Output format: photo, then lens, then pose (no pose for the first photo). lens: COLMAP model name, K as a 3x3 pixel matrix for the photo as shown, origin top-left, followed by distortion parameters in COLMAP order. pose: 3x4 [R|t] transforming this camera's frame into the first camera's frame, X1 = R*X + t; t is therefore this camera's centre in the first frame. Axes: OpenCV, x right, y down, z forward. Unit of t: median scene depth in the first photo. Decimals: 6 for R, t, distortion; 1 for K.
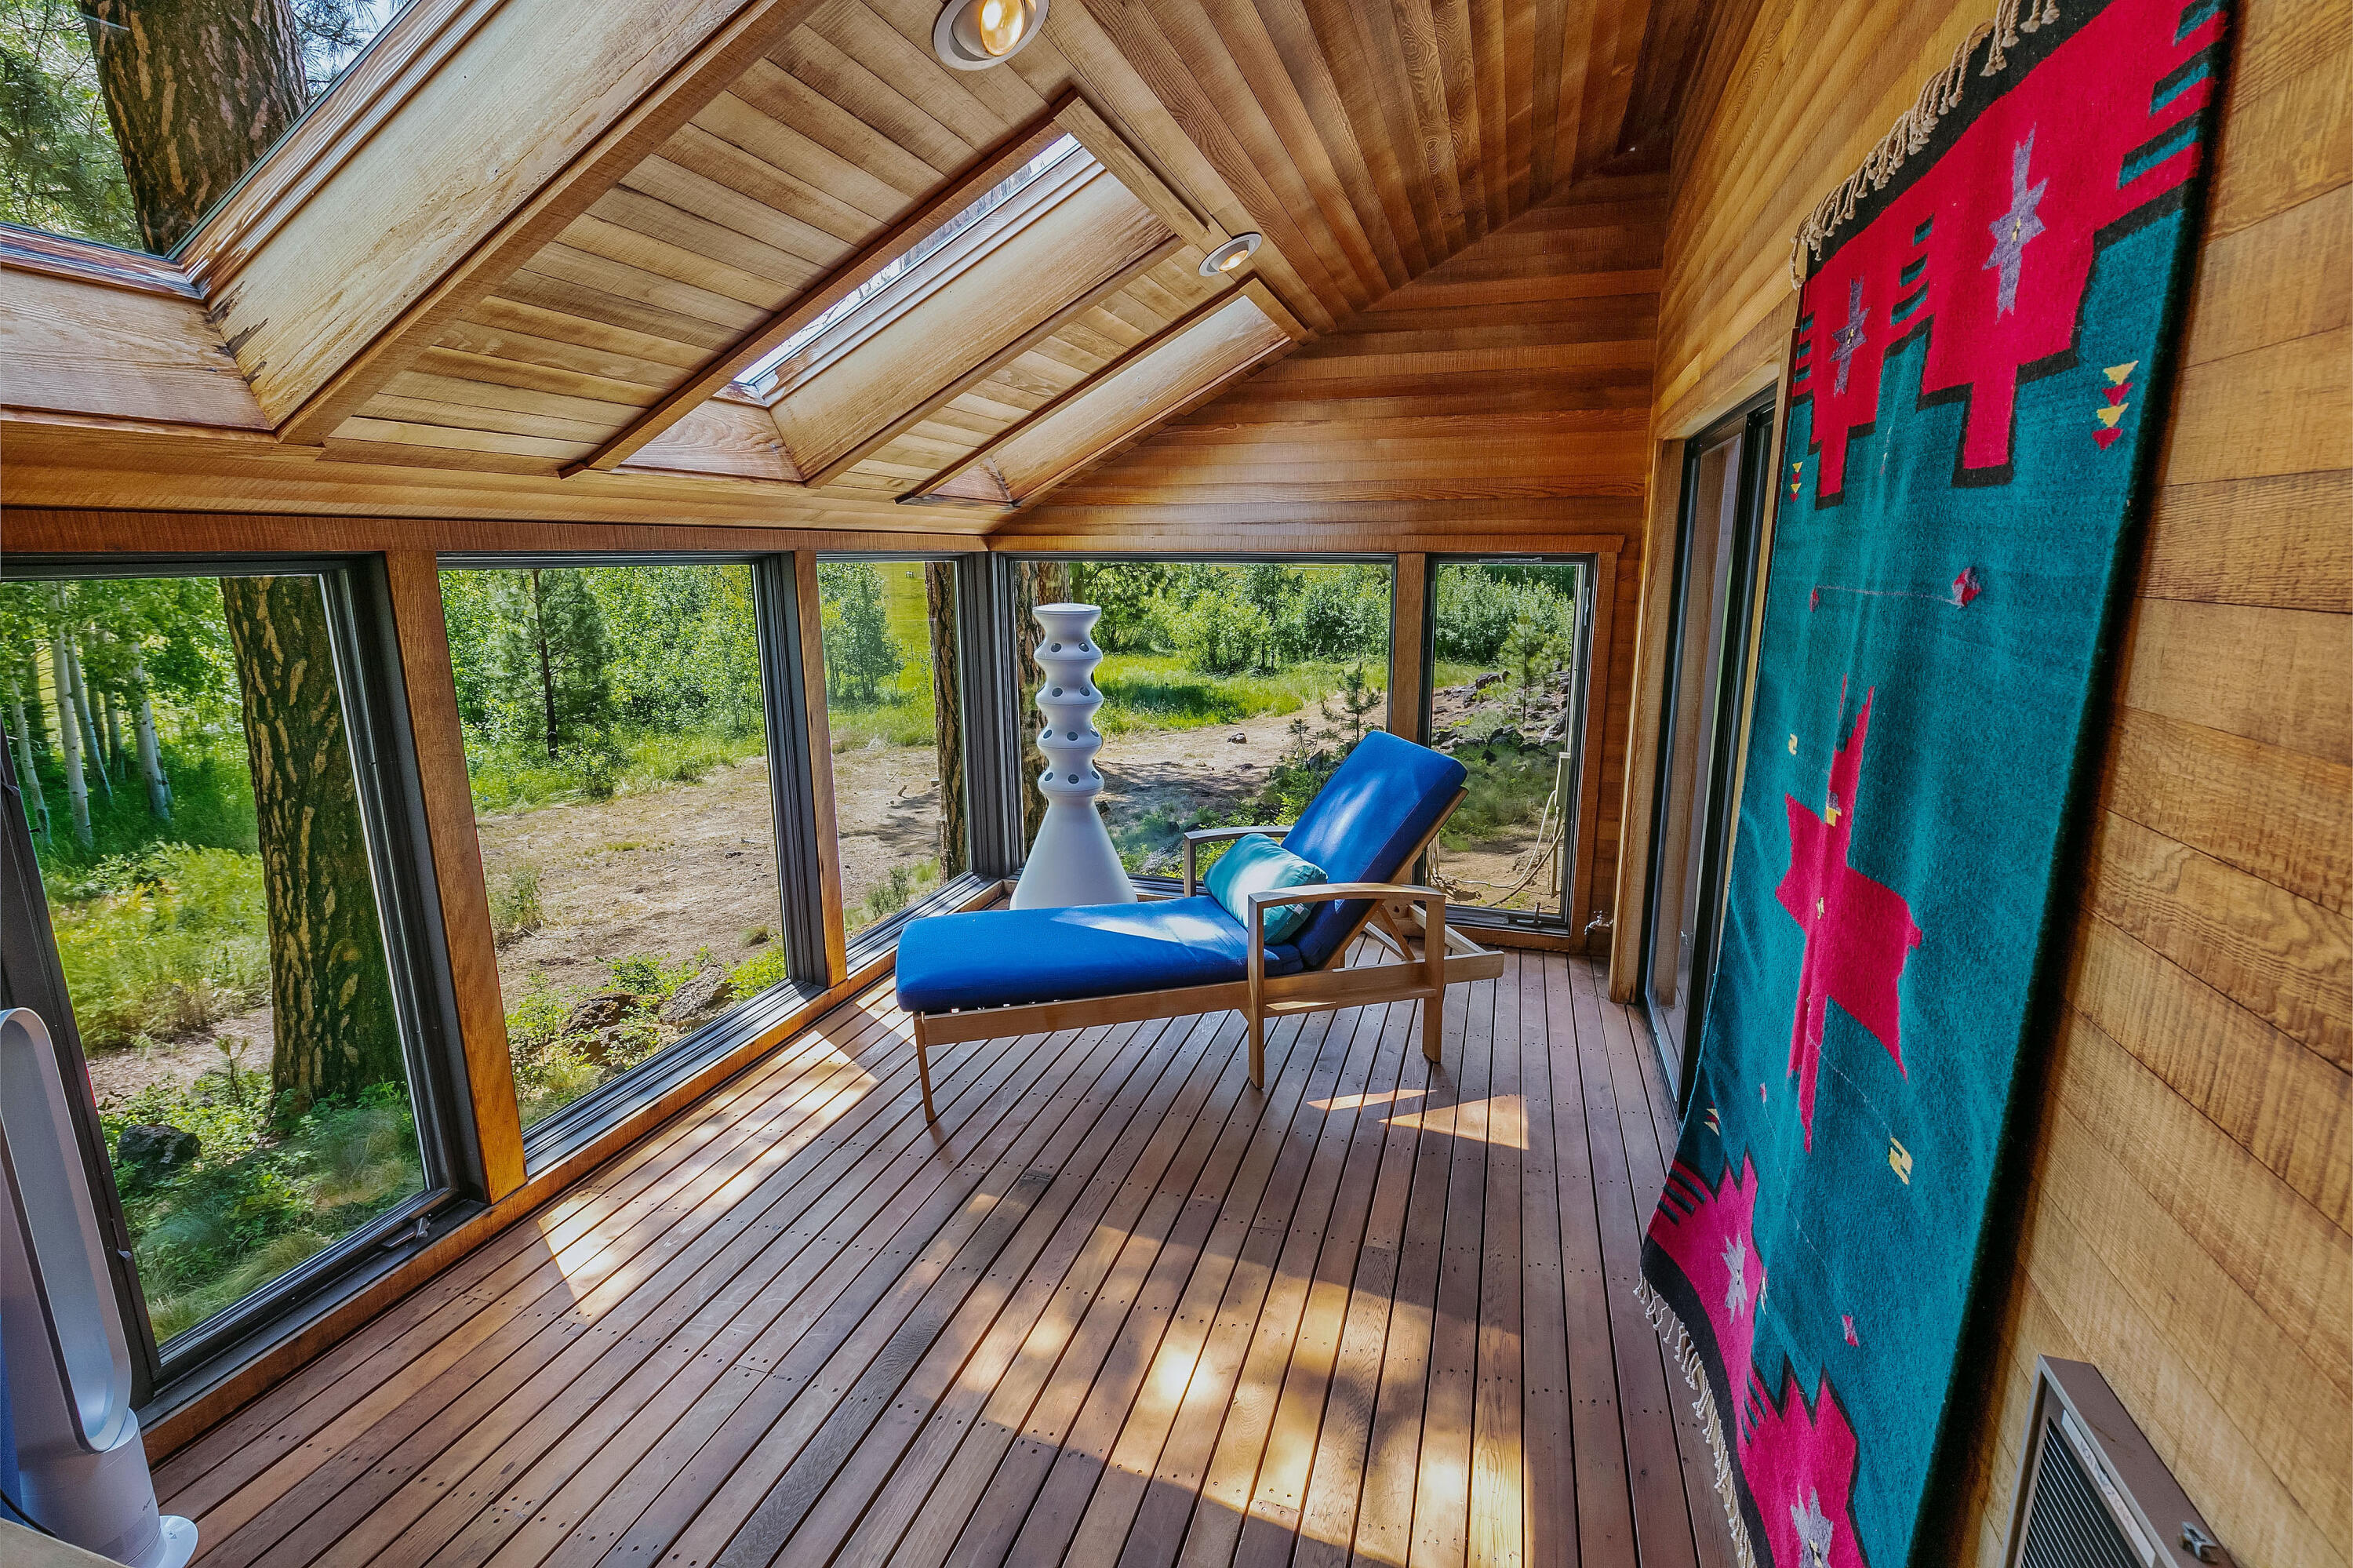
lens RADIAL K [[1067.9, 0, 1182.5], [0, 1067.9, 781.4], [0, 0, 1]] dist [0.001721, 0.000381]
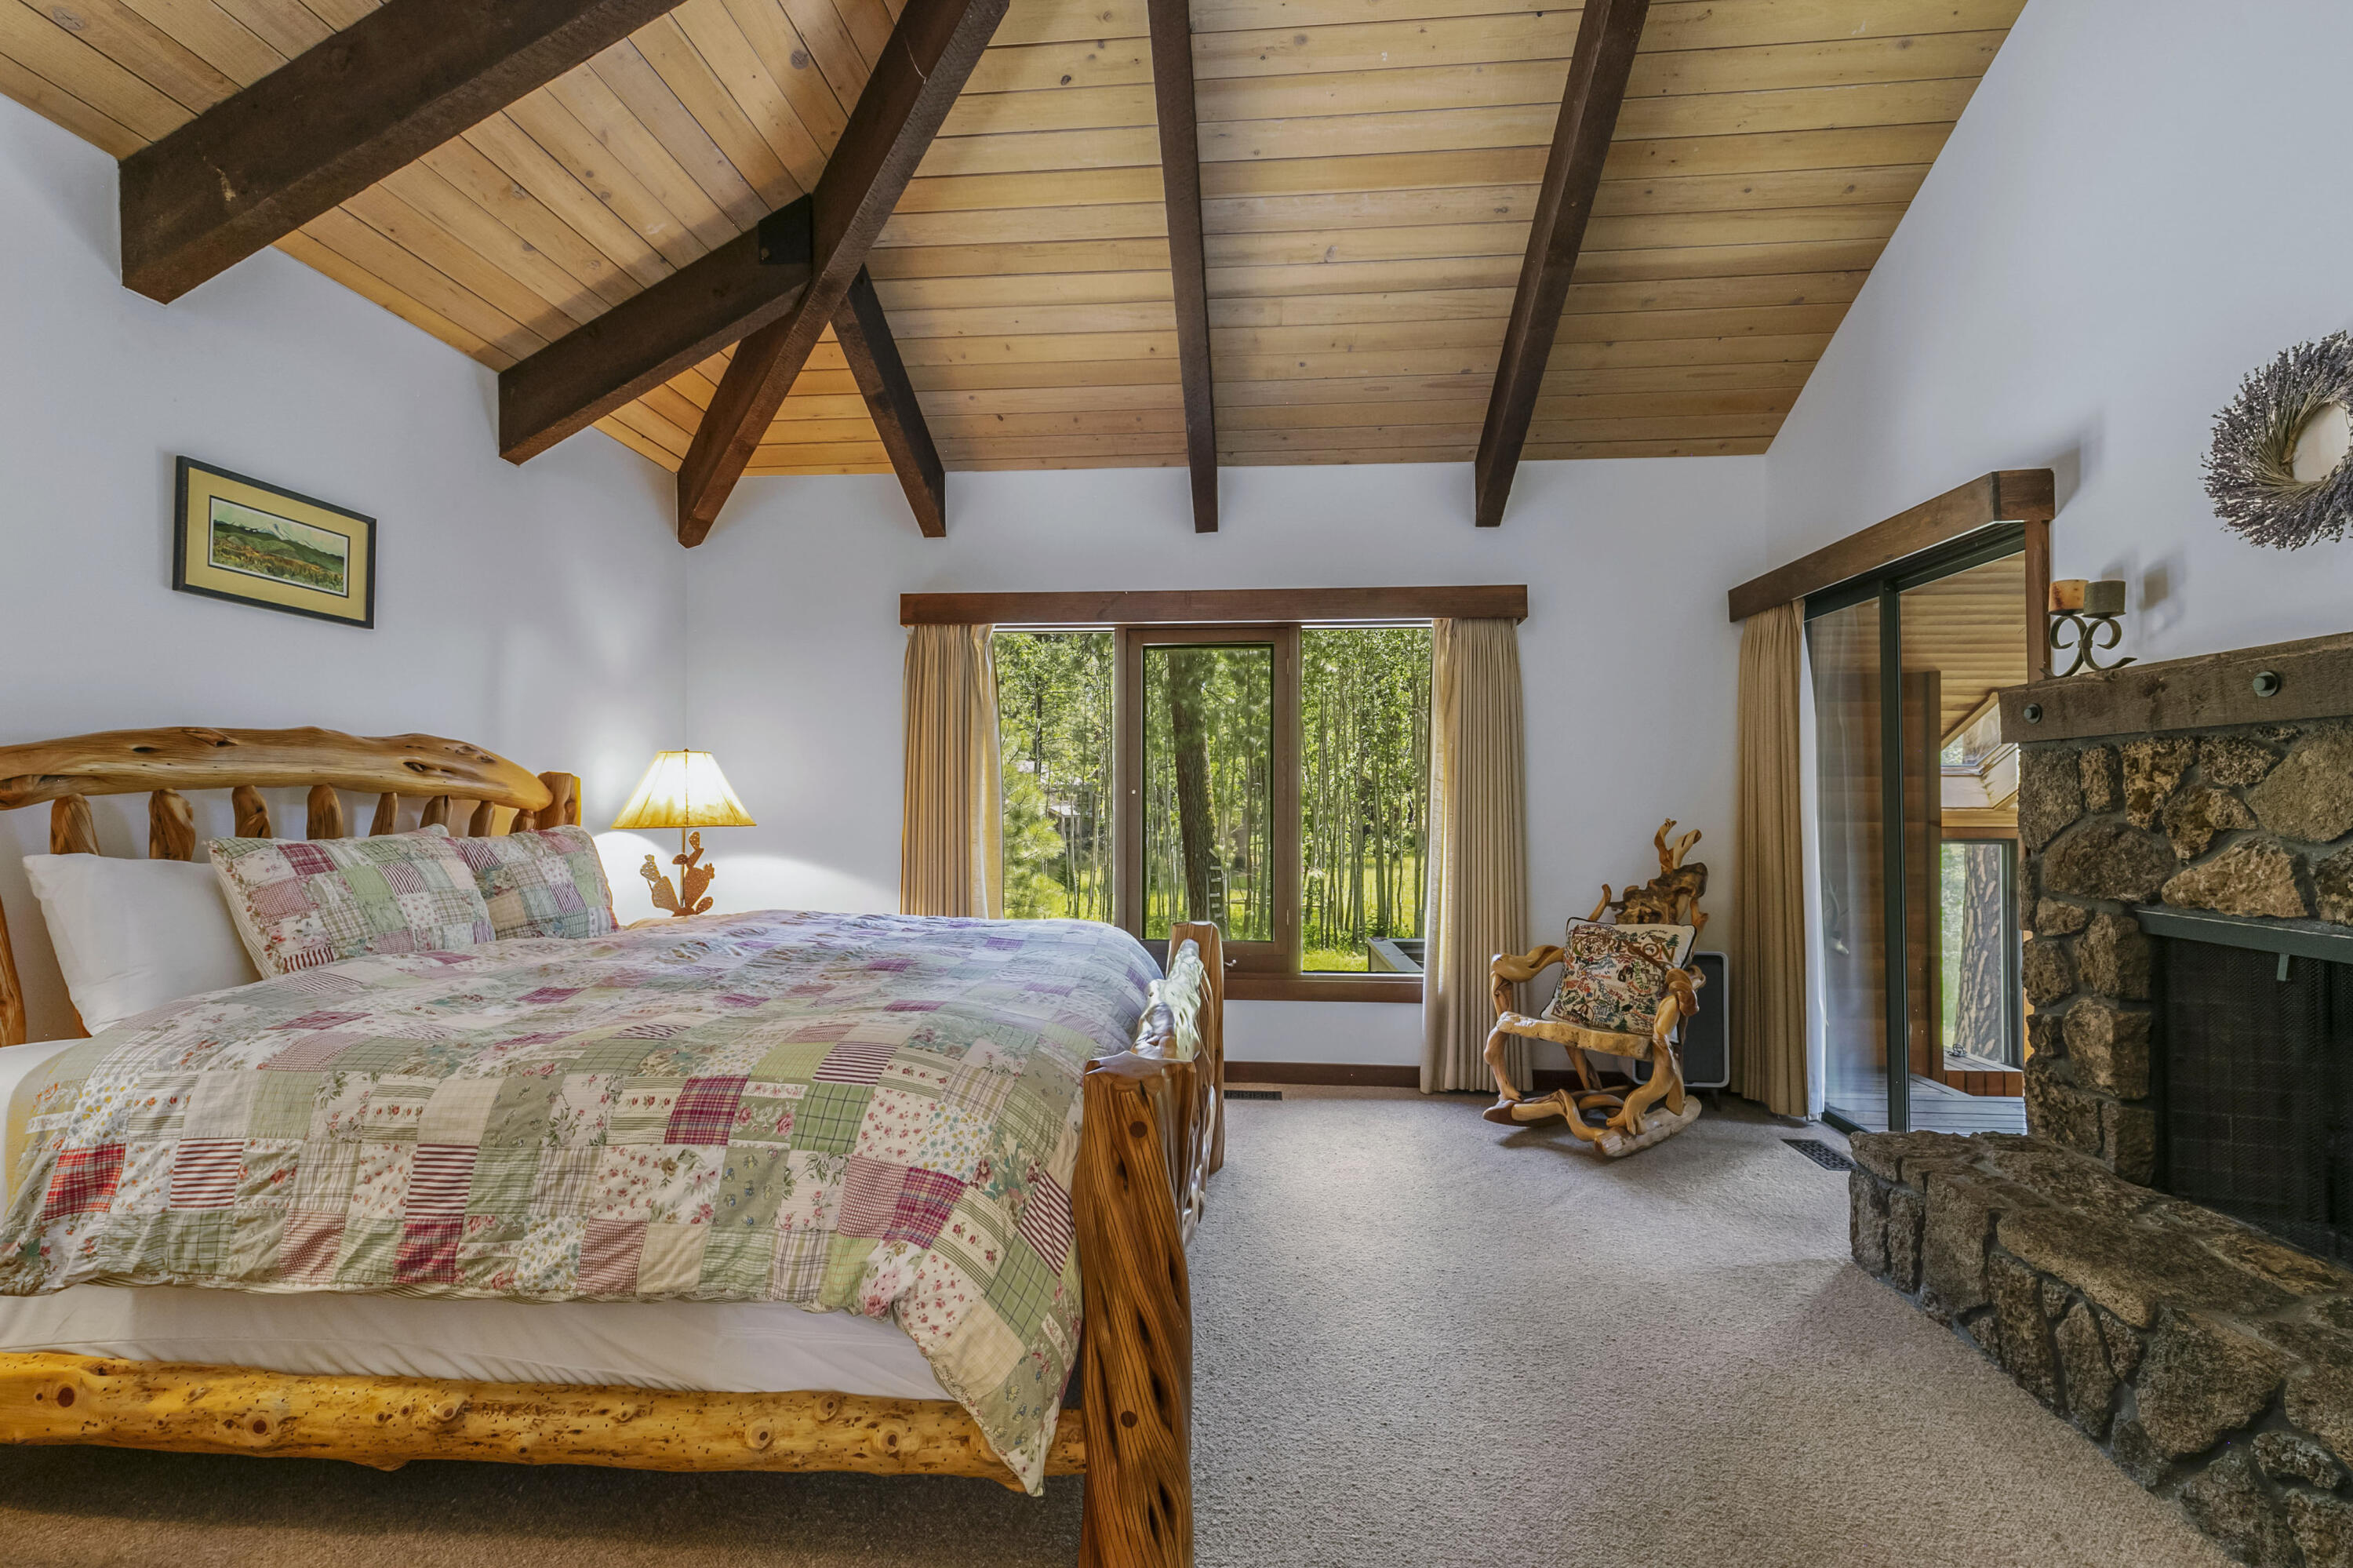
lens RADIAL K [[1067.9, 0, 1175.6], [0, 1067.9, 790.4], [0, 0, 1]] dist [0.001721, 0.000381]
pose [[0.222558, -0.010678, -0.974861, 0.878467], [-0.214568, 0.974885, -0.059663, 0.183242], [0.951014, 0.222453, 0.214677, -1.032252]]
